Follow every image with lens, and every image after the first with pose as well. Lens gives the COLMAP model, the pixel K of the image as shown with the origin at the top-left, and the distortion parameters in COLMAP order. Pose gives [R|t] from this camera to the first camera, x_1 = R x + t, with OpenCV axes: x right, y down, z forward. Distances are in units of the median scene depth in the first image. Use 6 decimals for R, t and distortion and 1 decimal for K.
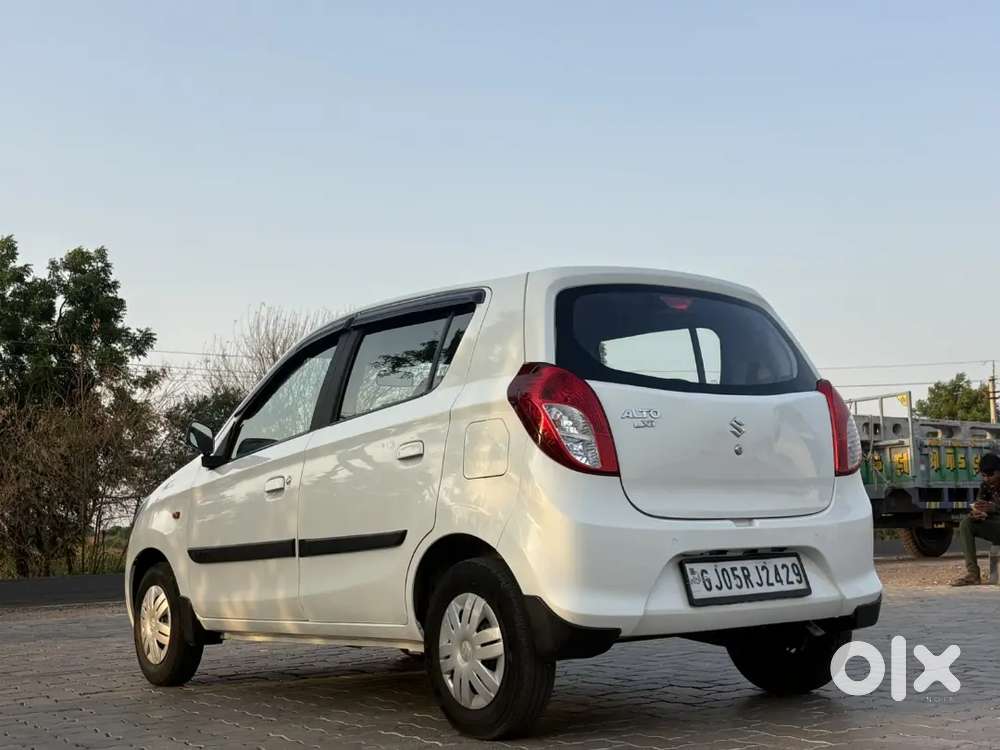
lens RADIAL K [[1274.8, 0, 501.2], [0, 1274.8, 385.7], [0, 0, 1]] dist [0.231099, -0.828621]
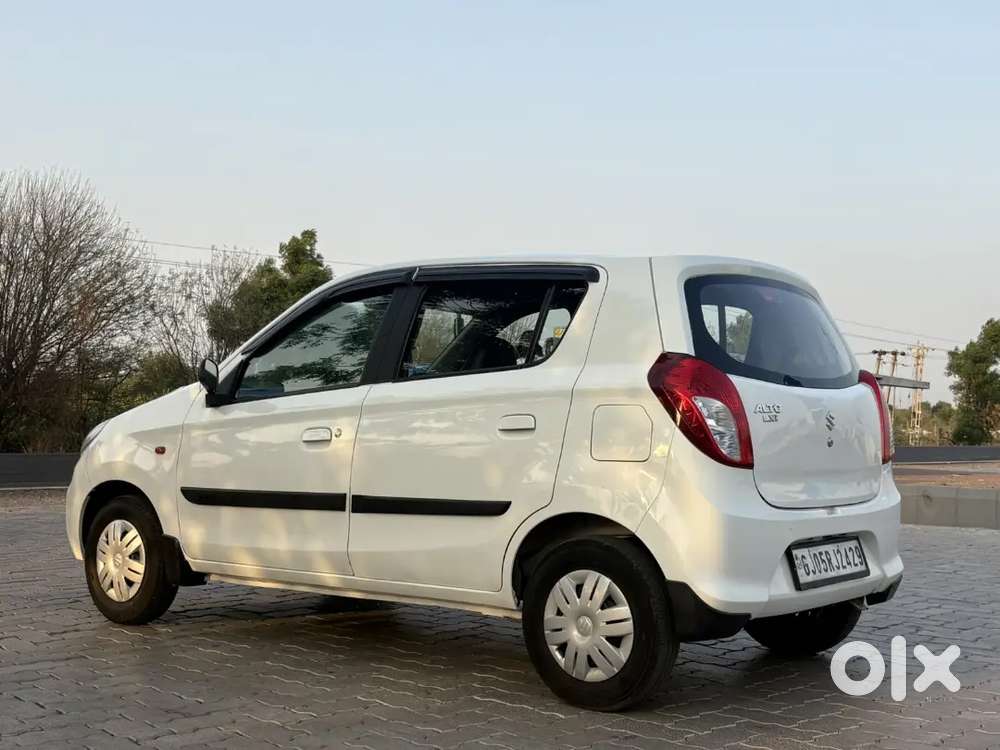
lens RADIAL K [[1274.8, 0, 501.2], [0, 1274.8, 385.7], [0, 0, 1]] dist [0.231099, -0.828621]
pose [[0.967145, 0.060452, 0.246934, -0.344881], [-0.081916, 0.993615, 0.077583, -0.057119], [-0.240667, -0.095262, 0.965922, 0.039098]]
